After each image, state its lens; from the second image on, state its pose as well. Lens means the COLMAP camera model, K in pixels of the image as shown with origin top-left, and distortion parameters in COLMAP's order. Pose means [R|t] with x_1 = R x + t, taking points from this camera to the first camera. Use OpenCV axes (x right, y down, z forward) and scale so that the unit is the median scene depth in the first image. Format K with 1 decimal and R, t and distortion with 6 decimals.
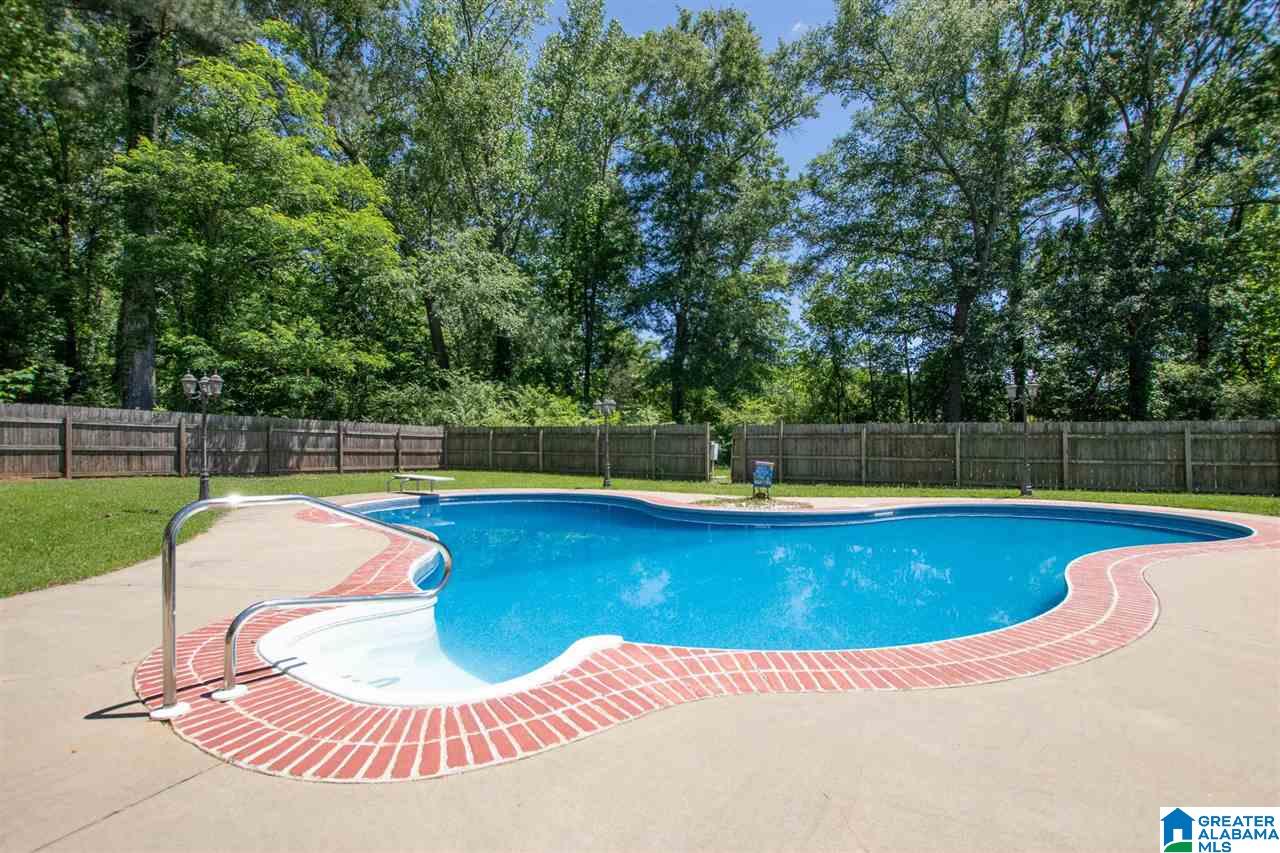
lens RADIAL K [[609.7, 0, 635.9], [0, 609.7, 442.1], [0, 0, 1]] dist [-0.029953, 0.002104]
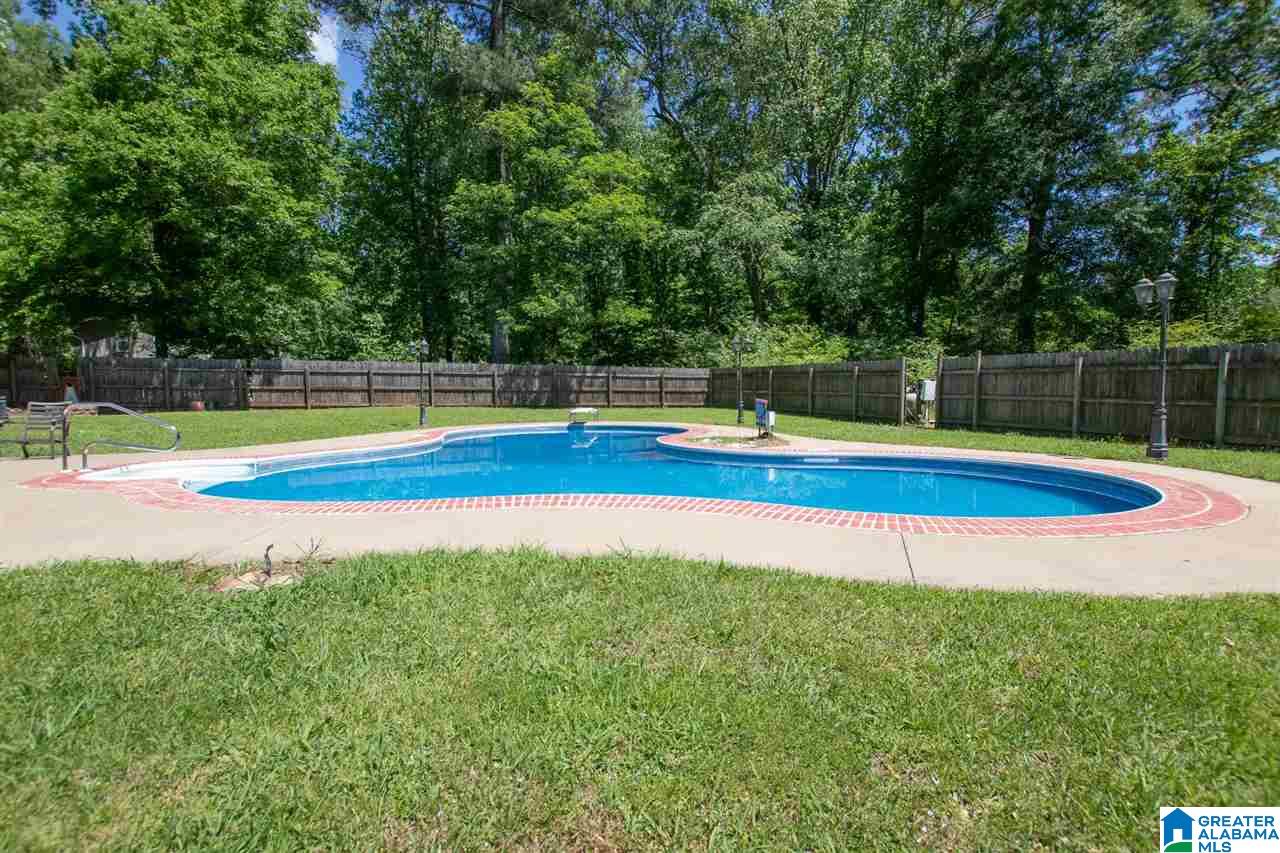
lens RADIAL K [[609.7, 0, 635.9], [0, 609.7, 442.1], [0, 0, 1]] dist [-0.029953, 0.002104]
pose [[0.737355, 0.056110, -0.673172, 0.437233], [0.008857, 0.995655, 0.092692, 0.005737], [0.675448, -0.074309, 0.733654, 0.104970]]
